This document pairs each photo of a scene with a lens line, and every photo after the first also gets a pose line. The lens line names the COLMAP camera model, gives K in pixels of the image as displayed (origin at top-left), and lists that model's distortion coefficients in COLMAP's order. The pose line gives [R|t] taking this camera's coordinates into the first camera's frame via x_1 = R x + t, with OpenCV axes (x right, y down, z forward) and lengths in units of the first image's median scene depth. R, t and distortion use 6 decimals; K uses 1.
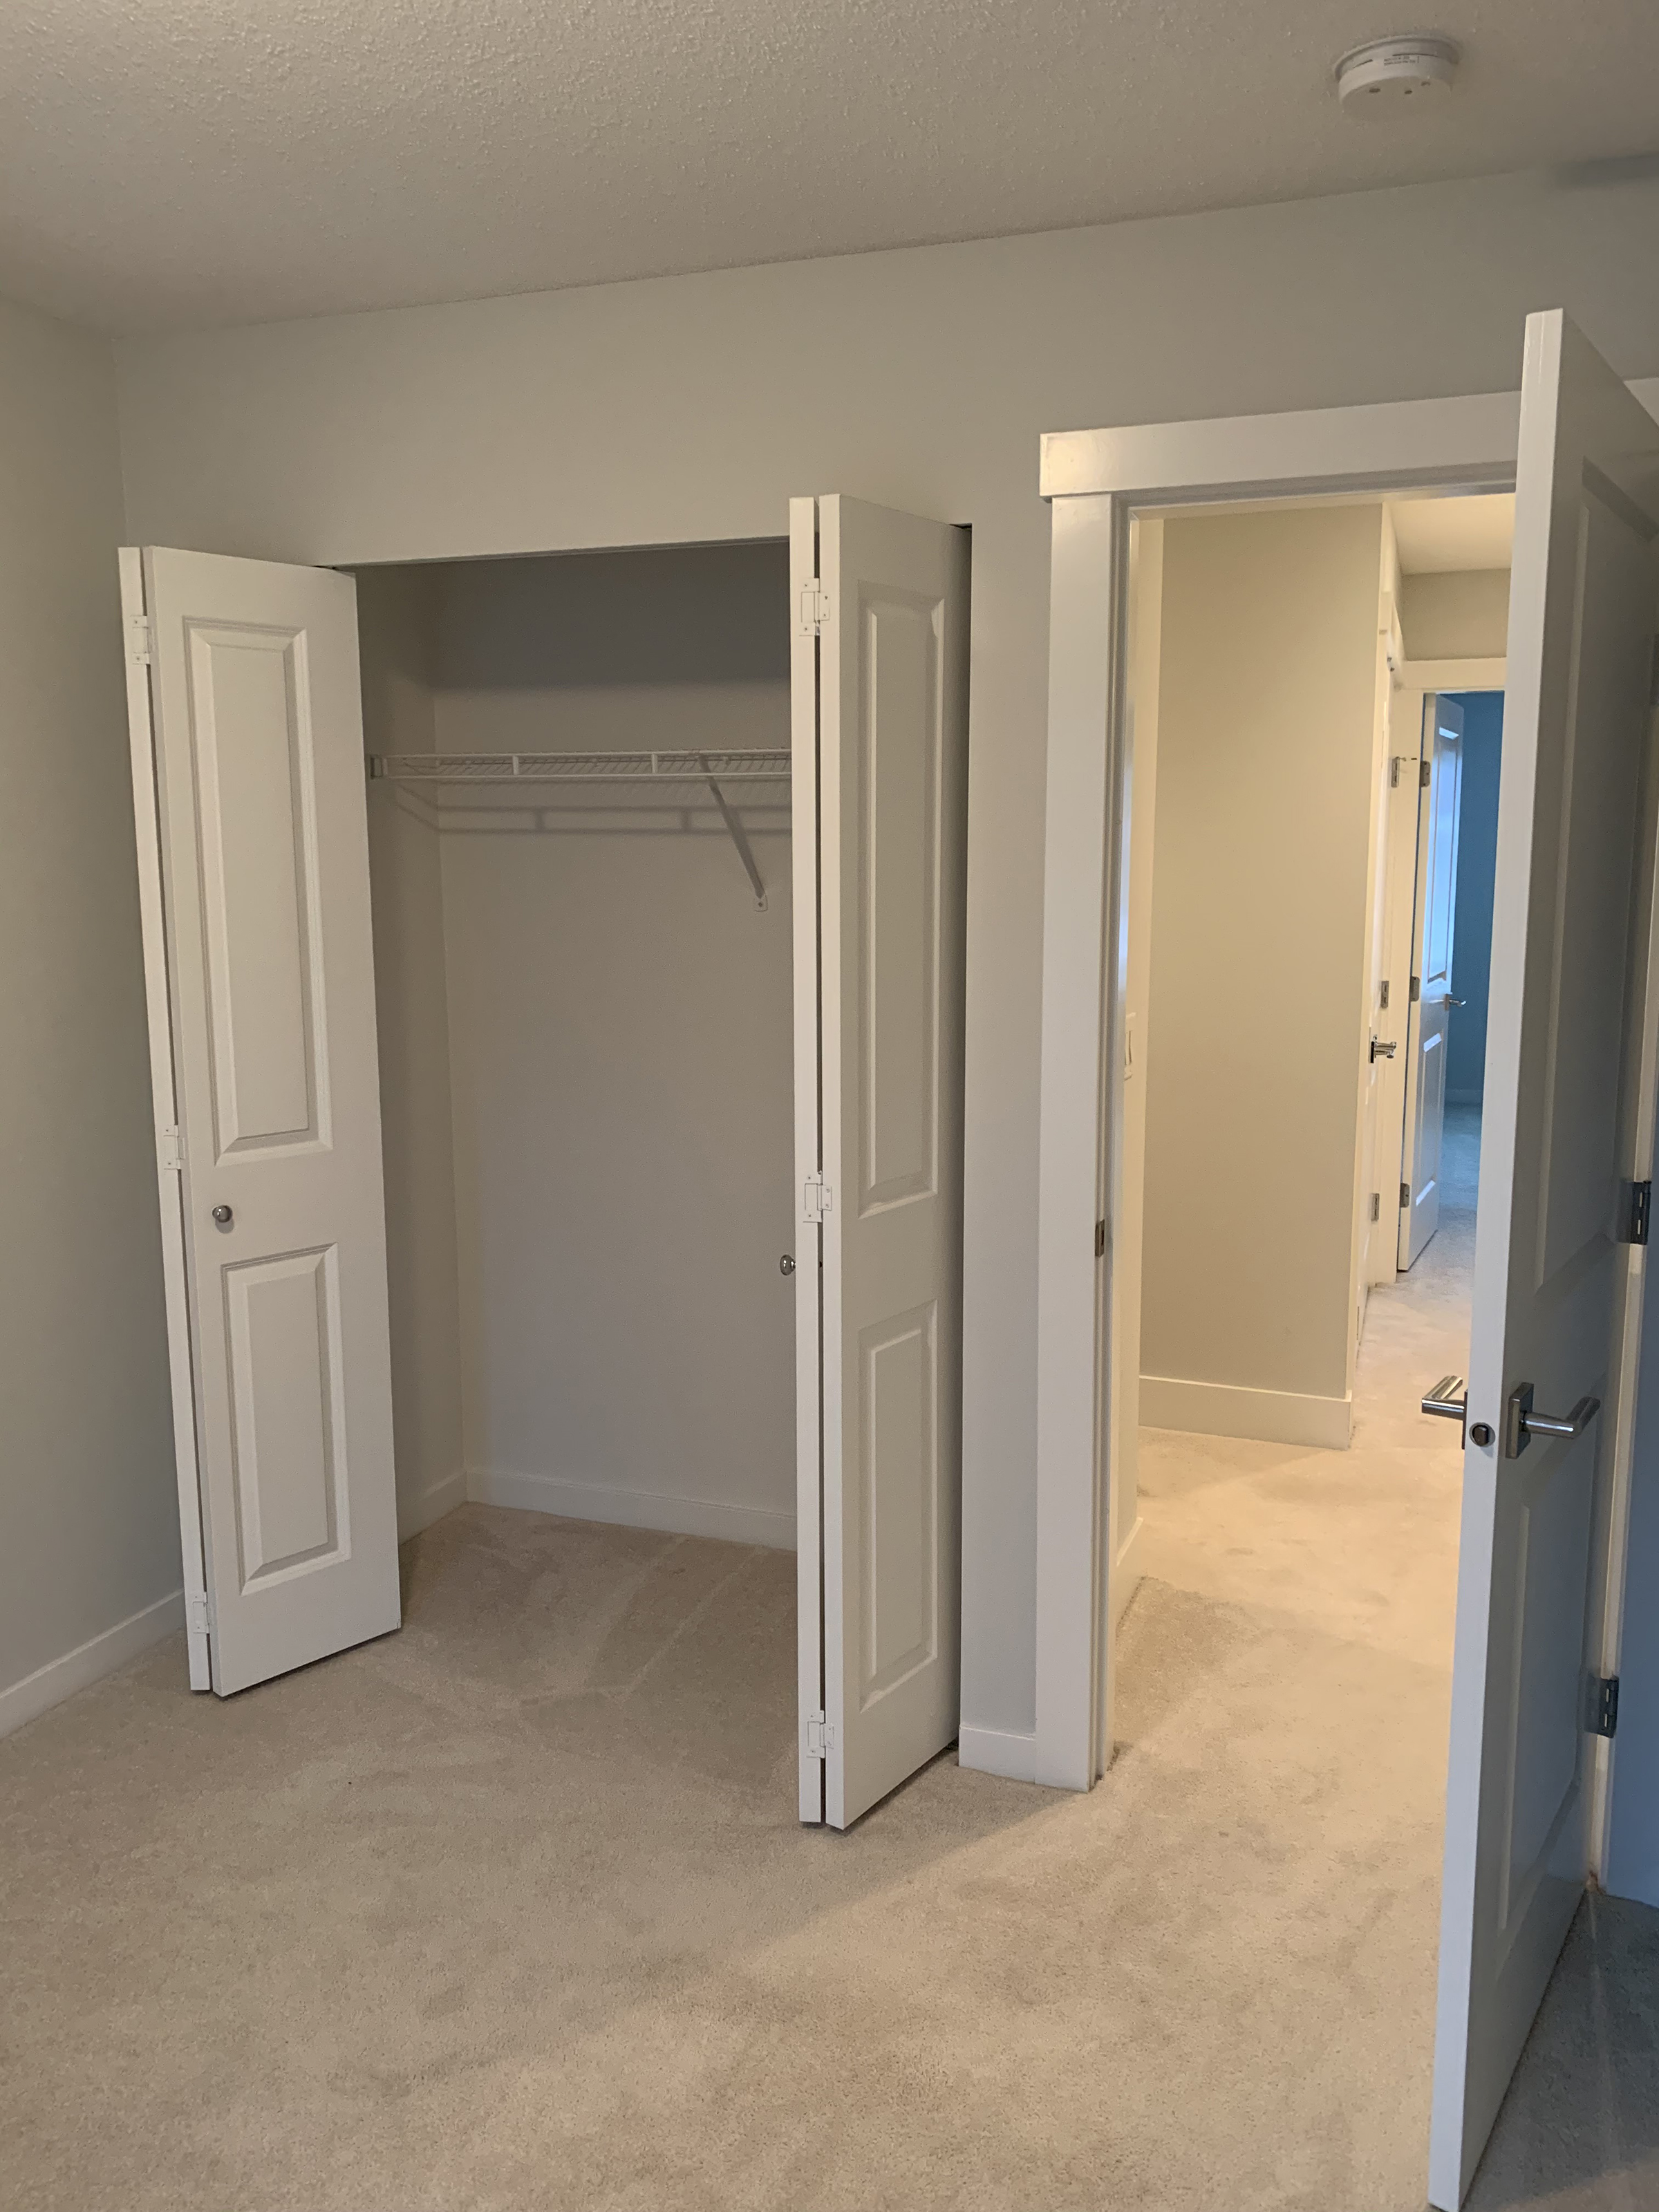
lens RADIAL K [[1702.3, 0, 839.3], [0, 1702.3, 1099.0], [0, 0, 1]] dist [0.017098, -0.006895]
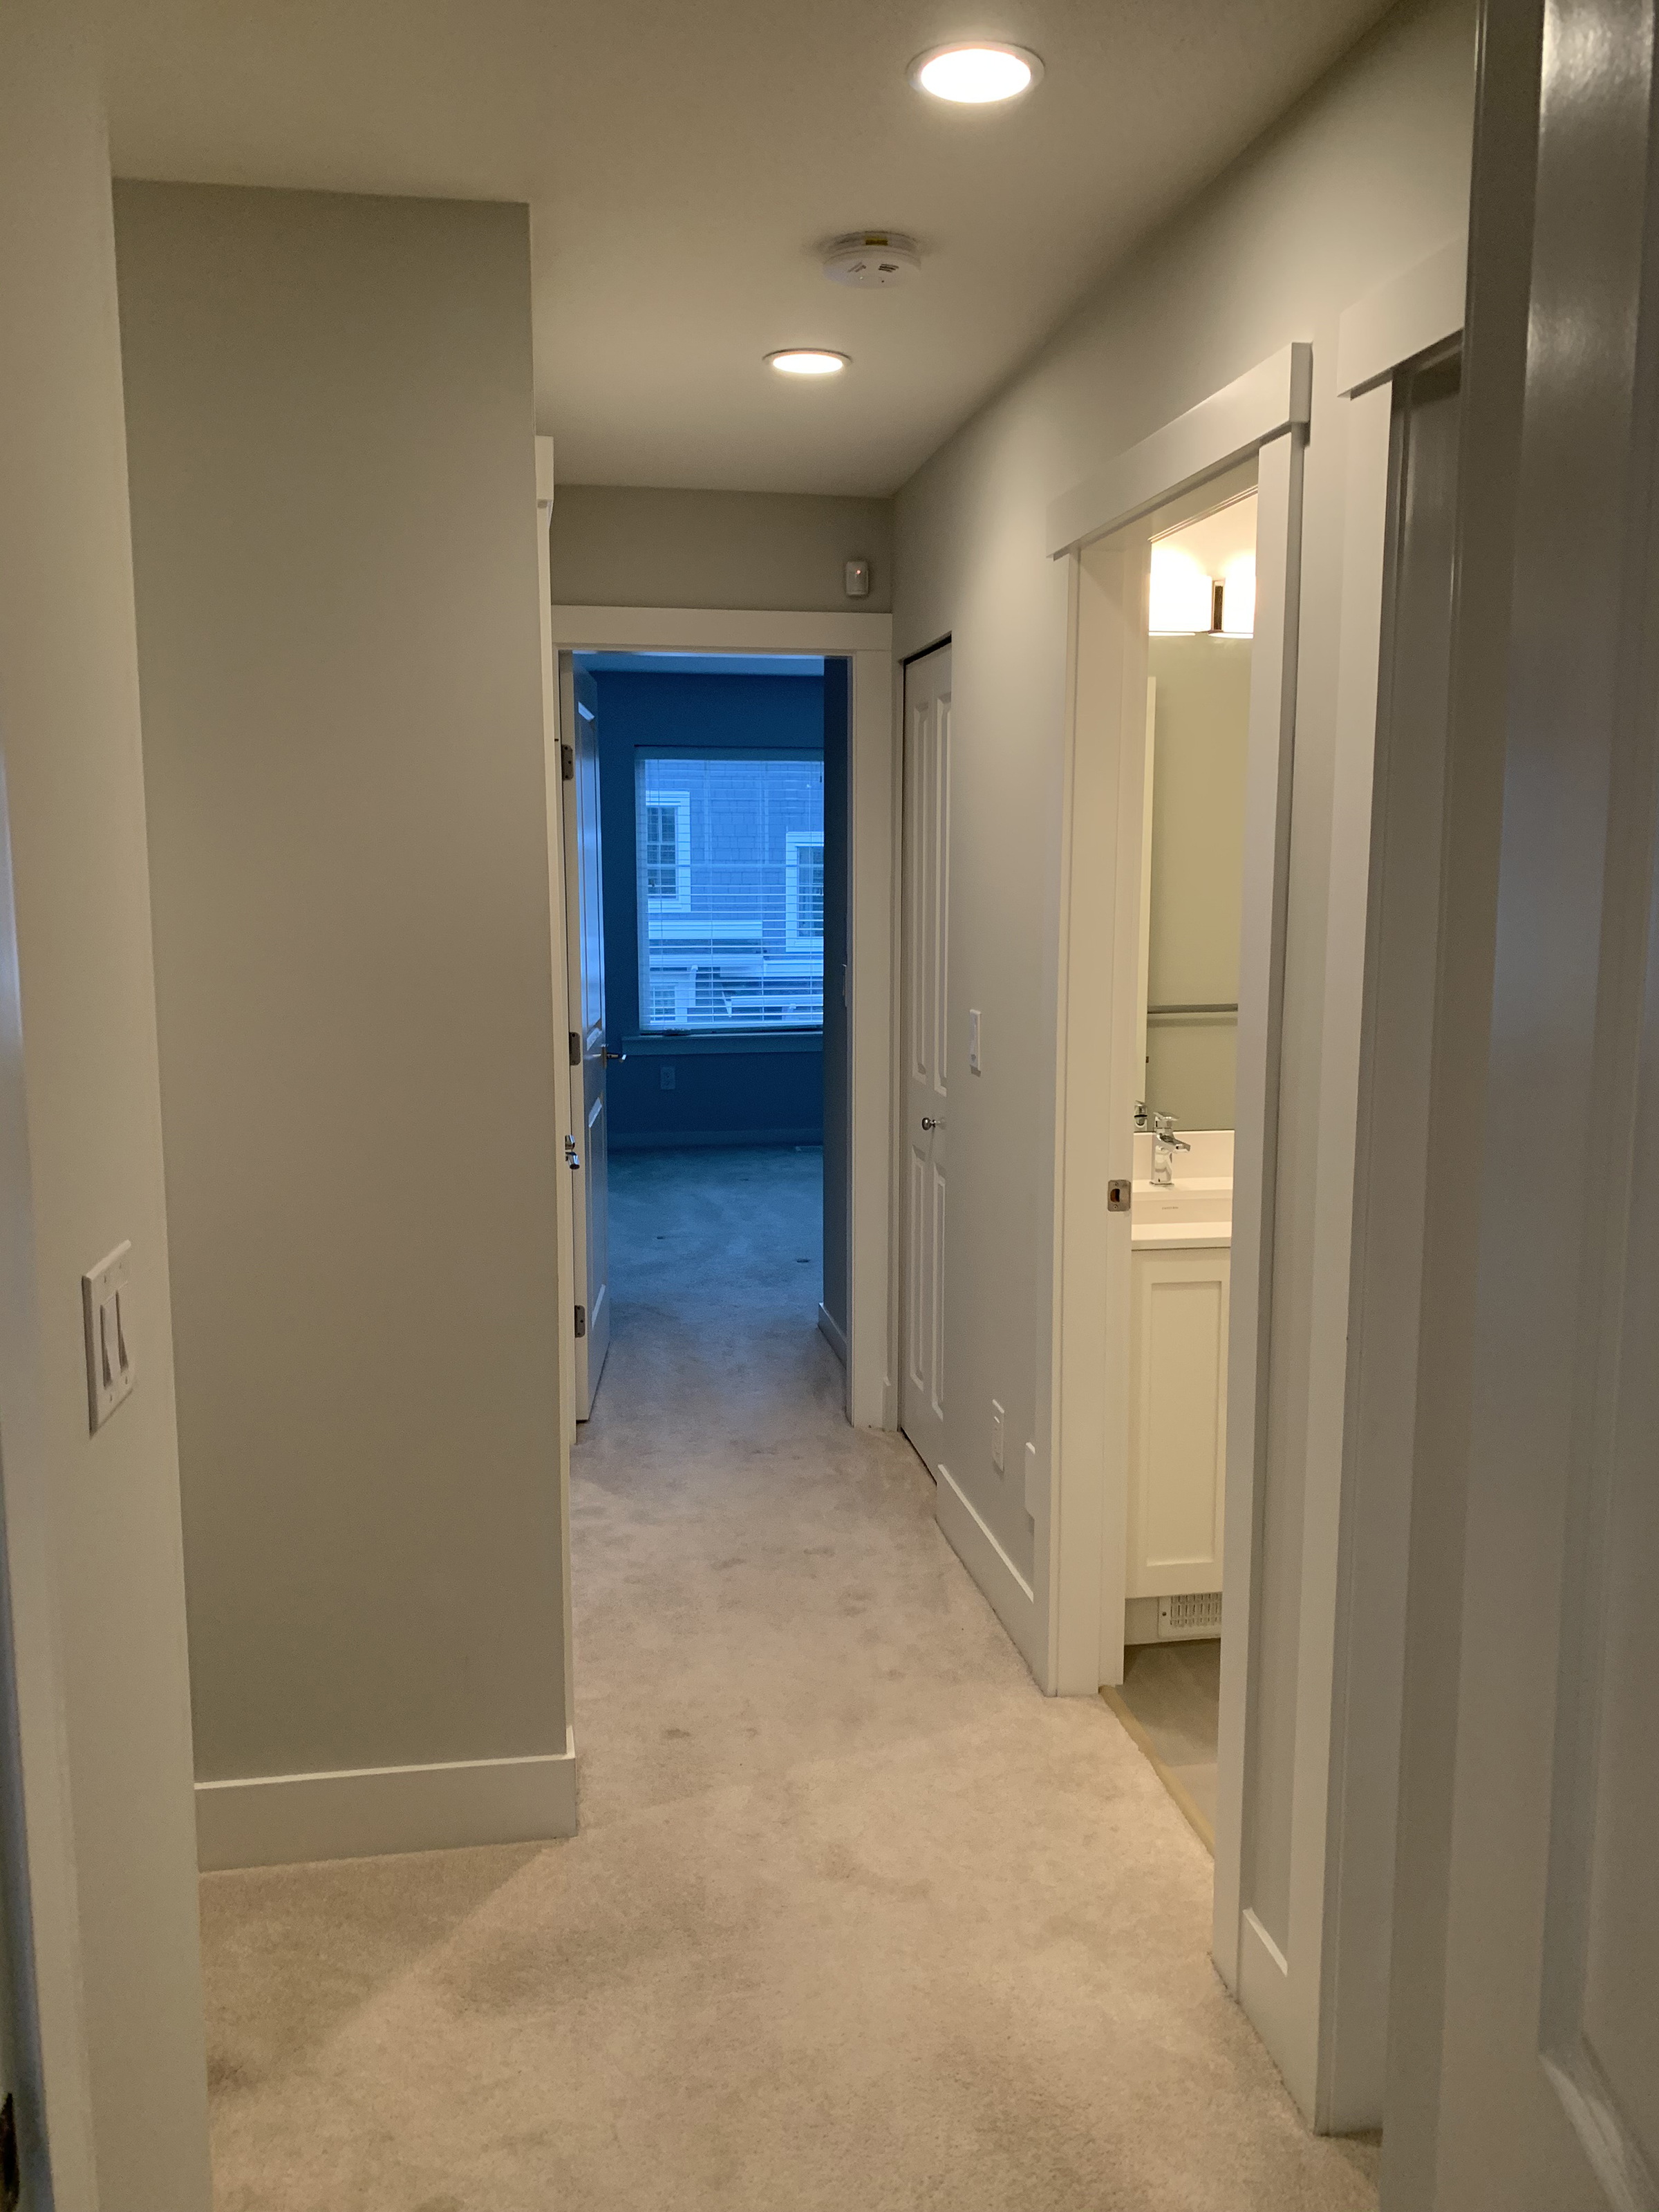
lens RADIAL K [[1702.3, 0, 839.3], [0, 1702.3, 1099.0], [0, 0, 1]] dist [0.017098, -0.006895]
pose [[0.864760, -0.060851, 0.498485, 0.077900], [0.060864, 0.998014, 0.016244, -0.059085], [-0.498484, 0.016292, 0.866746, 0.364018]]
